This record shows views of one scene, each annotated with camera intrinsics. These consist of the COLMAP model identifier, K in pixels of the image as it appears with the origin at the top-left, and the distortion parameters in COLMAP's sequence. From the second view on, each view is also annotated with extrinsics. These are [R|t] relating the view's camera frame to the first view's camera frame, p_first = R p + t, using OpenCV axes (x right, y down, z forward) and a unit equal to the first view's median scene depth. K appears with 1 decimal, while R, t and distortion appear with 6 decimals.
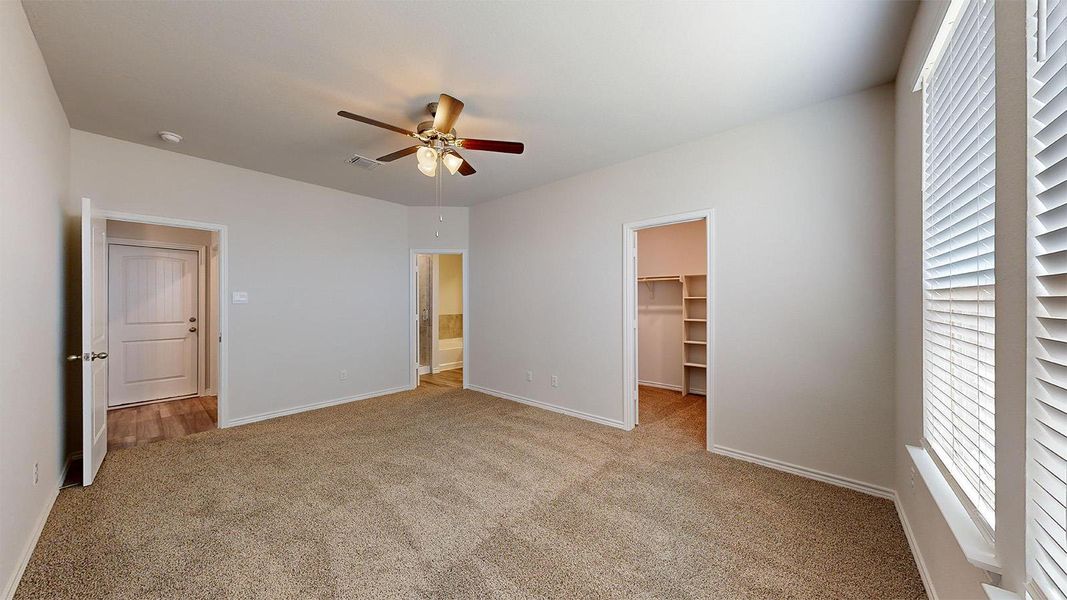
lens RADIAL K [[391.2, 0, 533.9], [0, 391.2, 302.0], [0, 0, 1]] dist [0.001137, 0.000037]
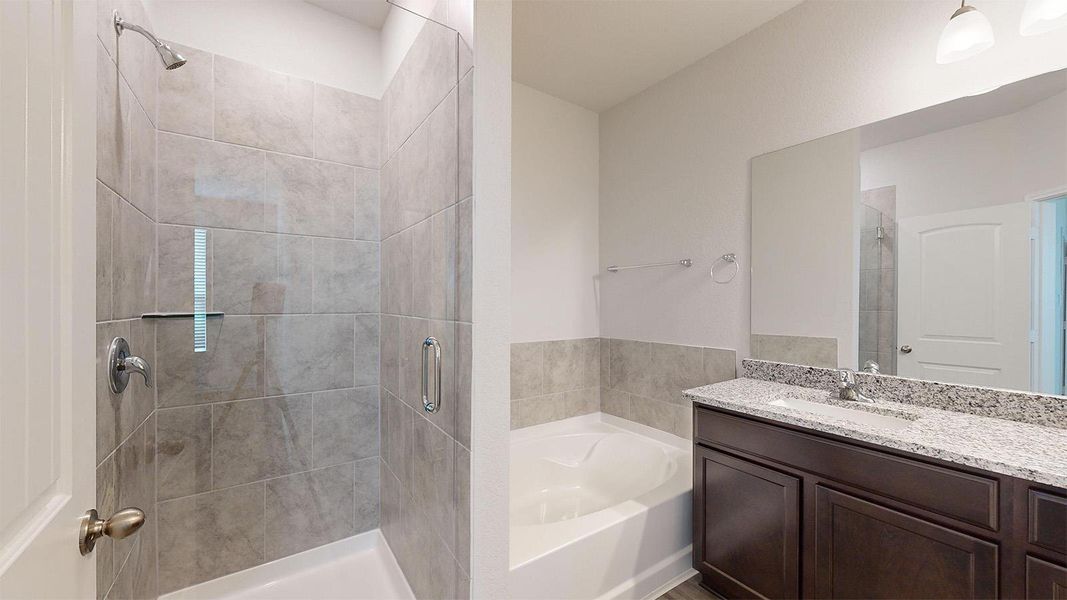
lens RADIAL K [[391.2, 0, 533.9], [0, 391.2, 302.0], [0, 0, 1]] dist [0.001137, 0.000037]
pose [[0.981300, 0.000996, -0.192480, -0.179020], [-0.000797, 0.999999, 0.001110, 0.007168], [0.192481, -0.000936, 0.981300, 0.744715]]
